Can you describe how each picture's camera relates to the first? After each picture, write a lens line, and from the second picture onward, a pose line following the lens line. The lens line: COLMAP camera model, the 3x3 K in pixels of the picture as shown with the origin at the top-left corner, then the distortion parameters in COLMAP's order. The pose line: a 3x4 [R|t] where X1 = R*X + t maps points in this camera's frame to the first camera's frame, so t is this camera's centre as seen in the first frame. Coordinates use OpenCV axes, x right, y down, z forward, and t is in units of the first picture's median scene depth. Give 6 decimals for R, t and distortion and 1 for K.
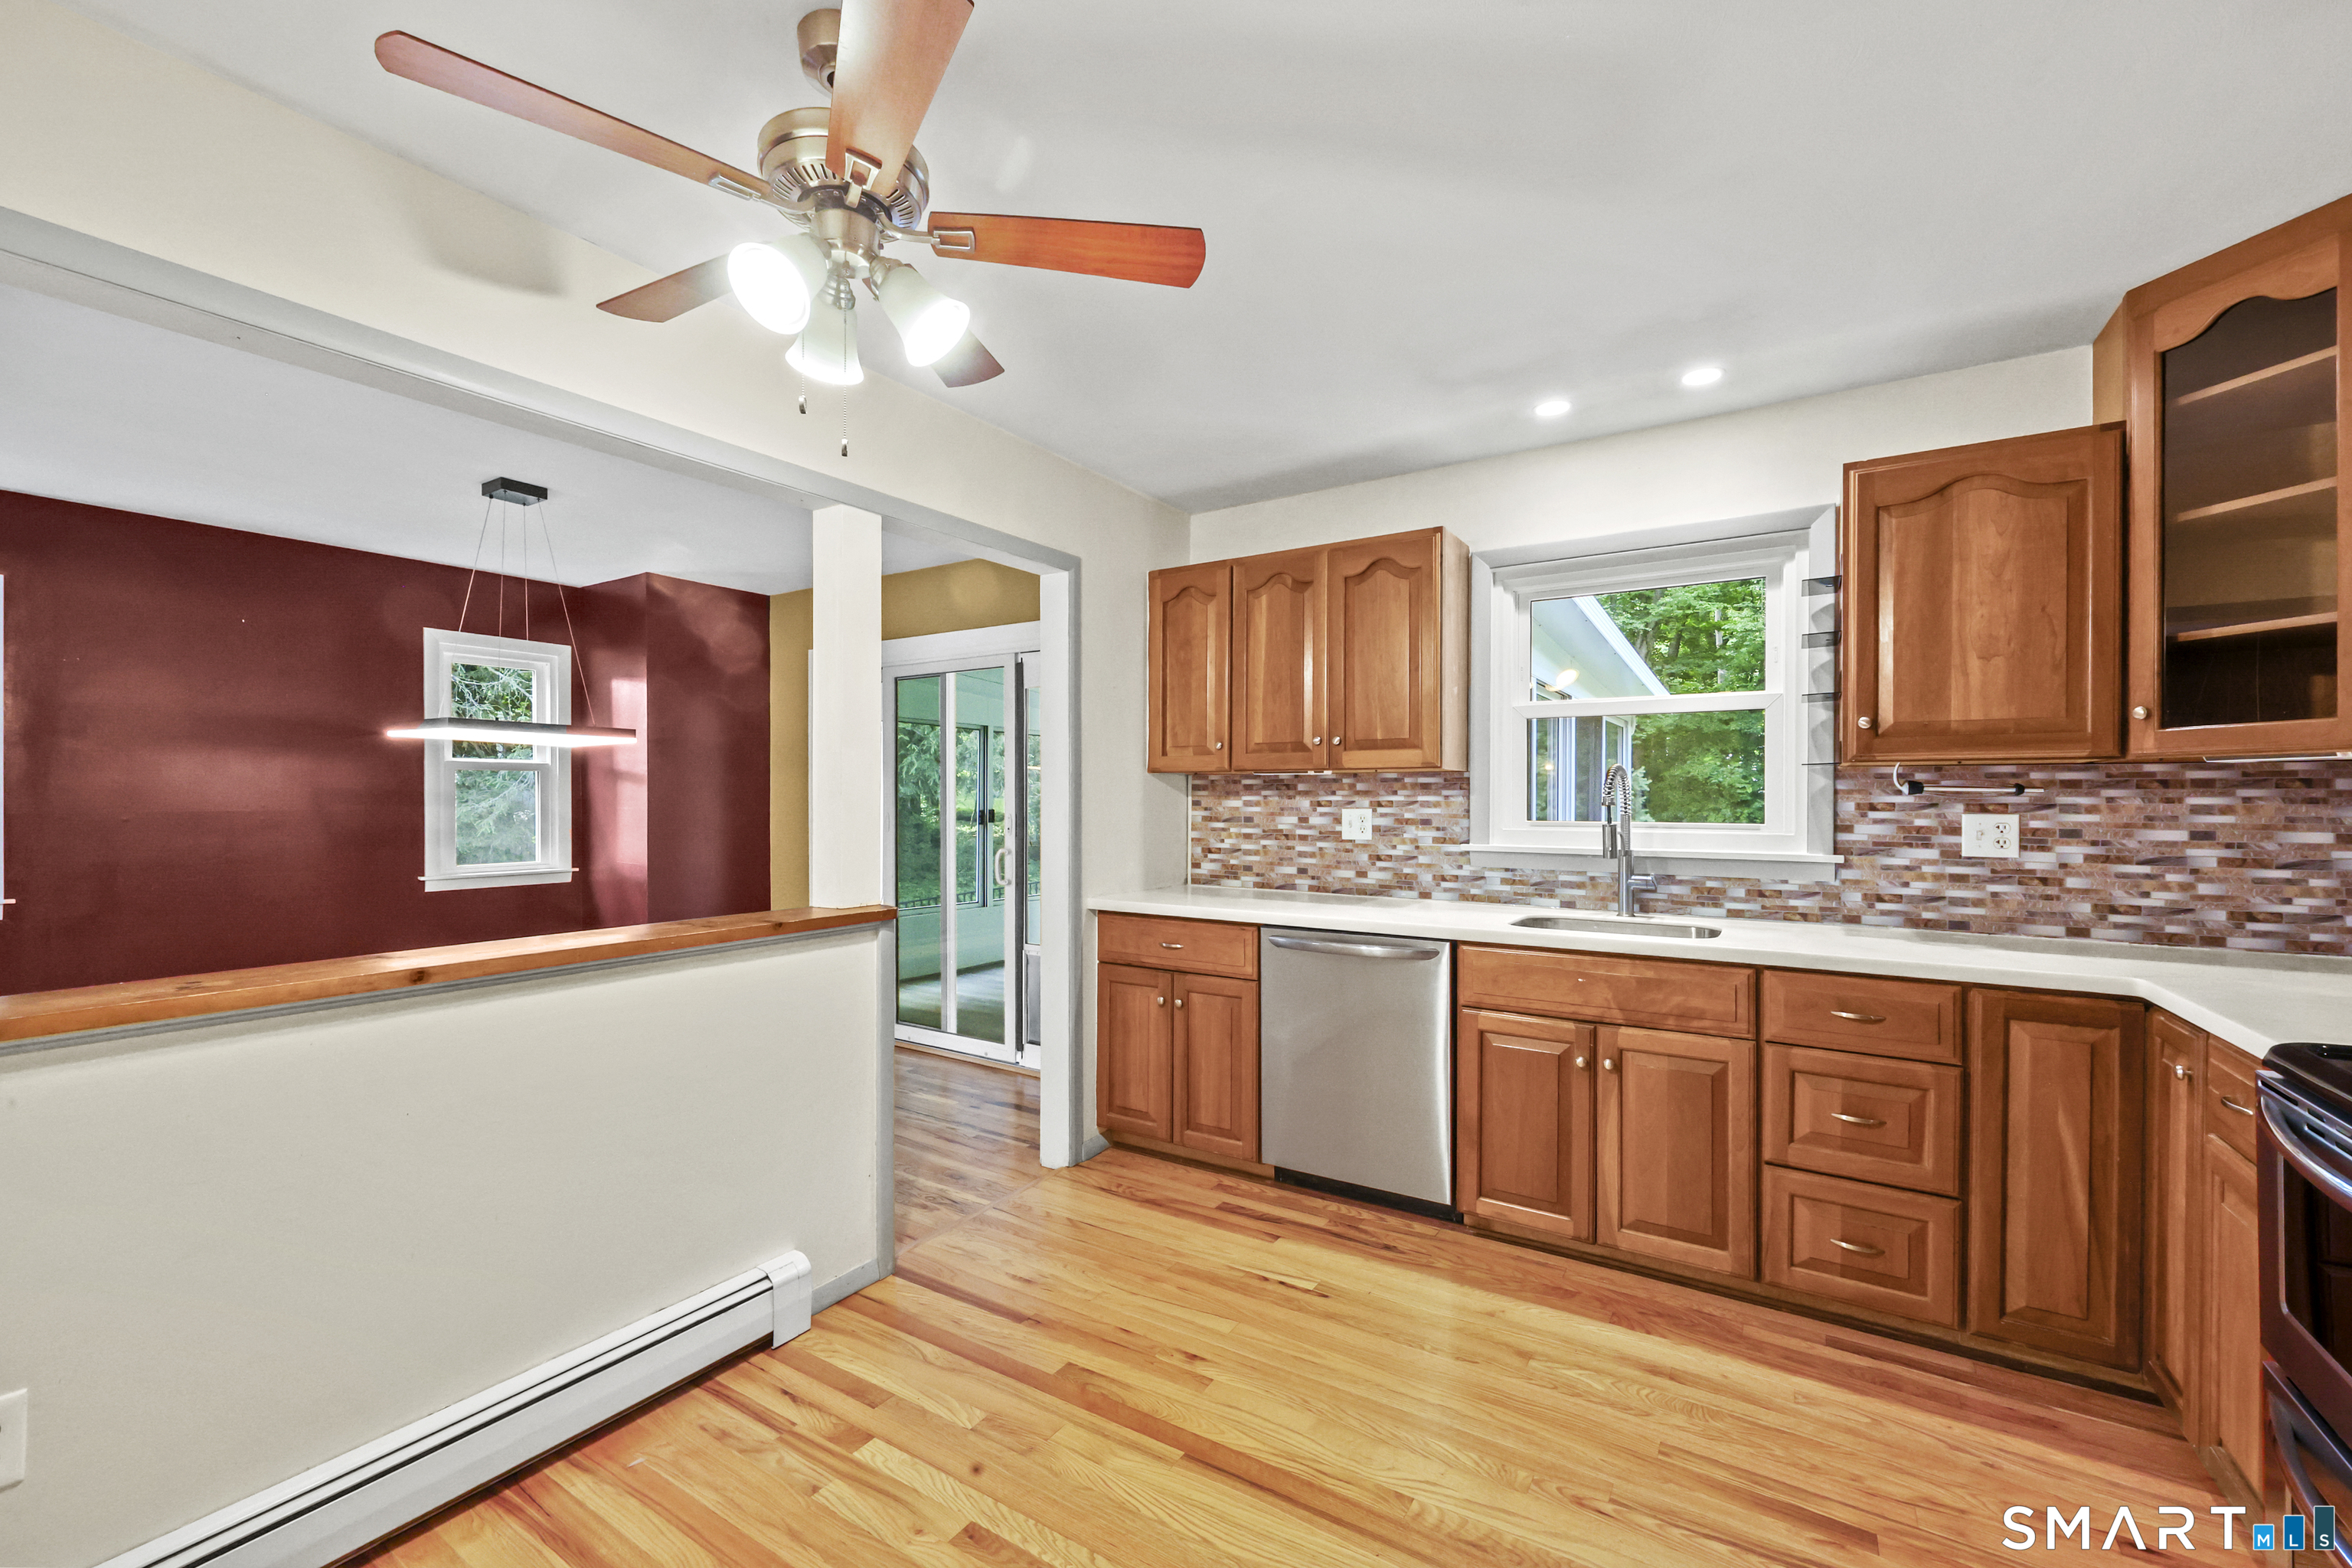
lens RADIAL K [[948.6, 0, 1168.6], [0, 948.6, 802.8], [0, 0, 1]] dist [-0.003475, 0.001798]
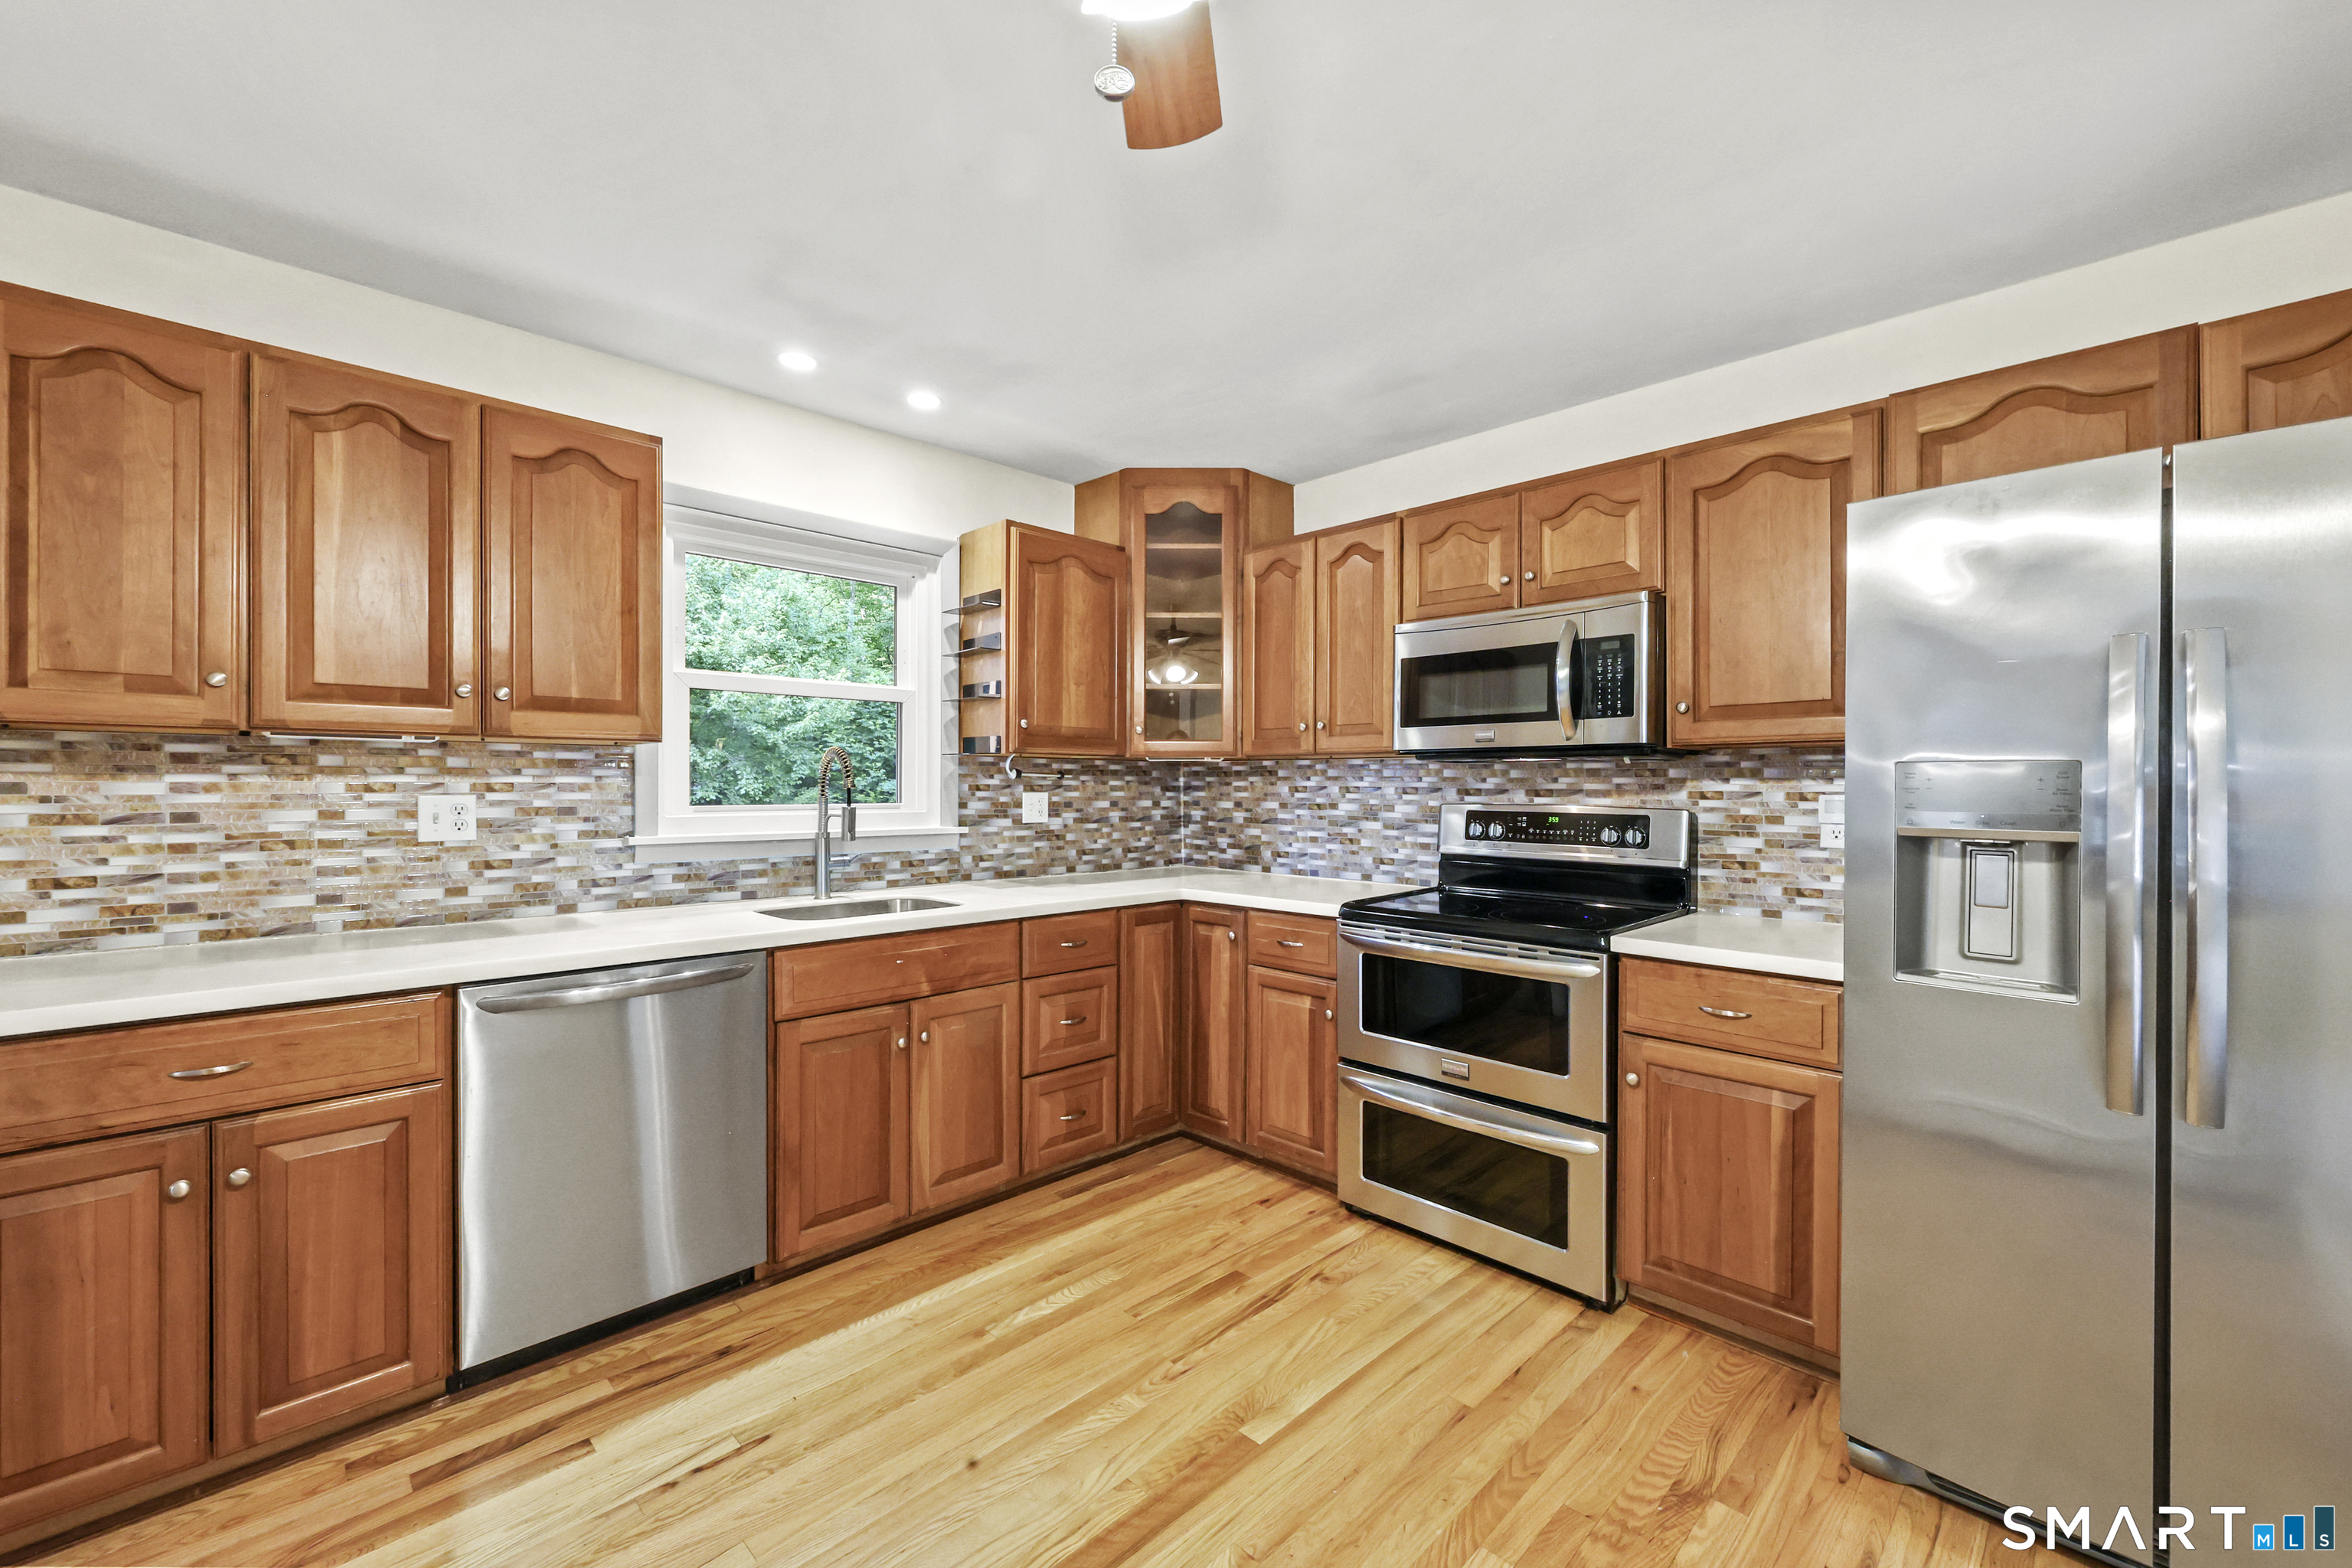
lens RADIAL K [[948.6, 0, 1163.1], [0, 948.6, 787.1], [0, 0, 1]] dist [-0.003475, 0.001798]
pose [[0.218920, -0.005927, 0.975725, -0.440310], [0.000319, 0.999982, 0.006002, -0.004043], [-0.975743, -0.001003, 0.218918, 0.460512]]
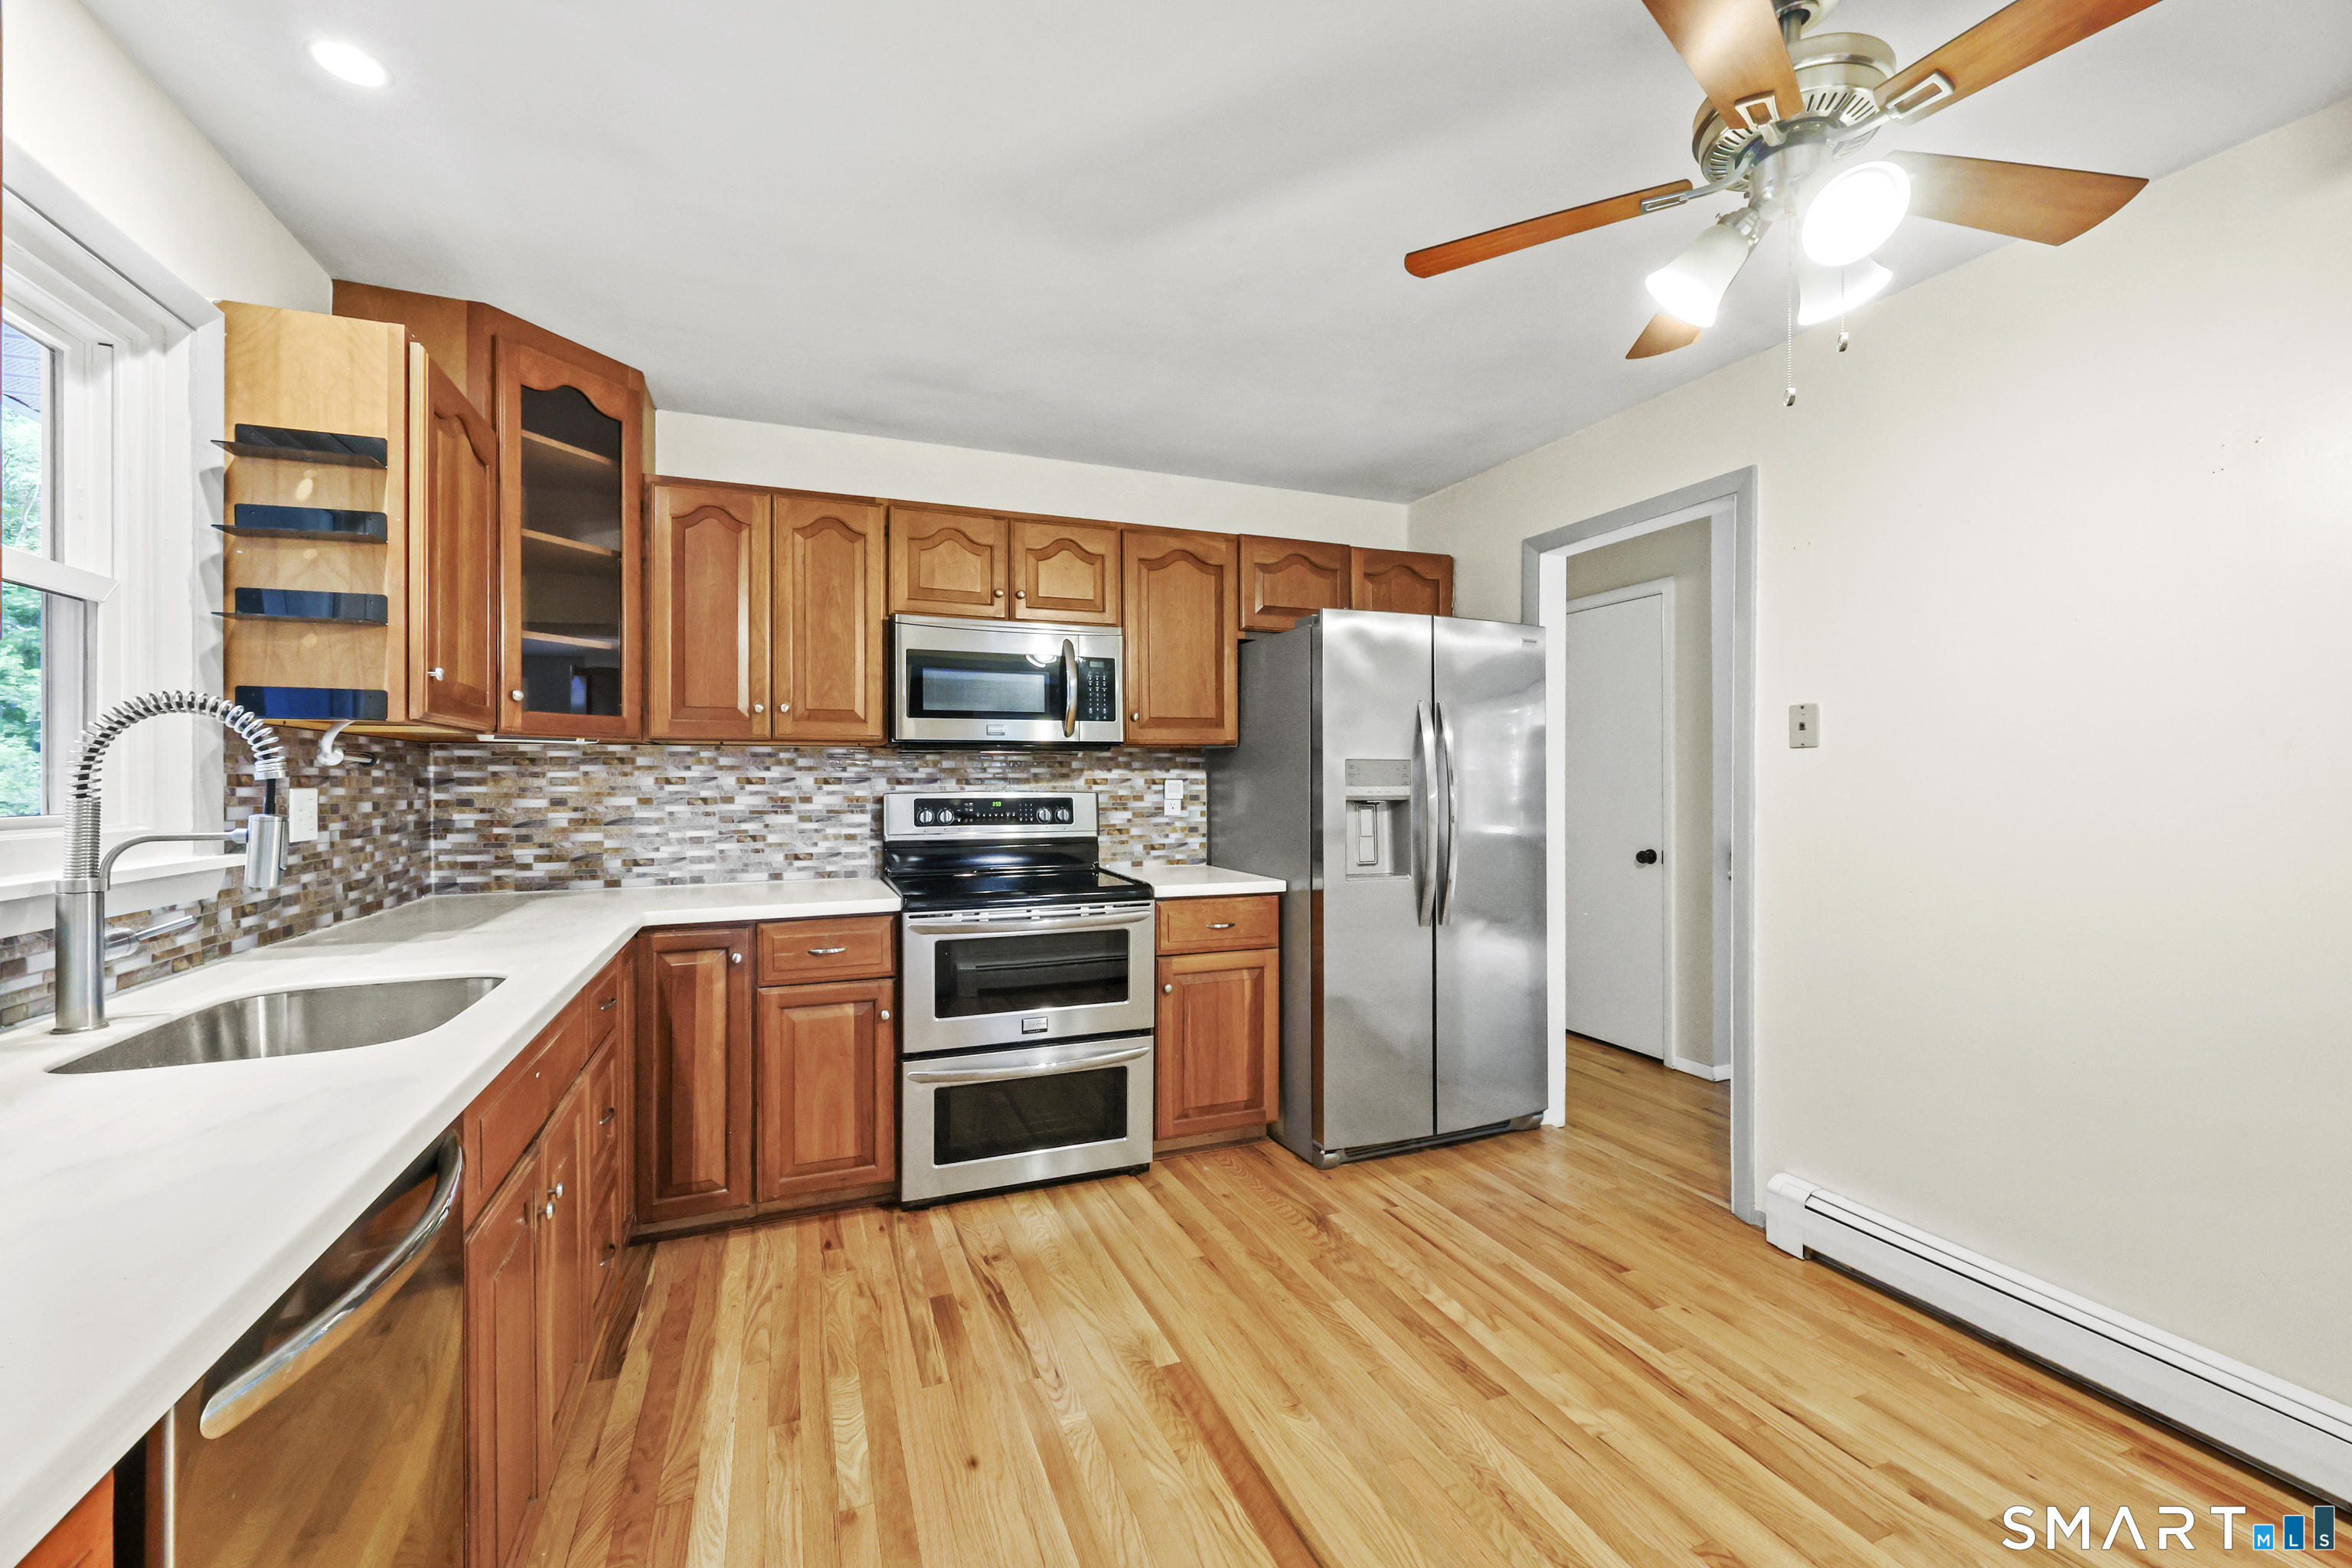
lens RADIAL K [[948.6, 0, 1168.7], [0, 948.6, 781.3], [0, 0, 1]] dist [-0.003475, 0.001798]
pose [[-0.820744, -0.001914, 0.571293, -0.197811], [0.002001, 0.999979, 0.006225, 0.001941], [-0.571293, 0.006252, -0.820722, 1.143079]]
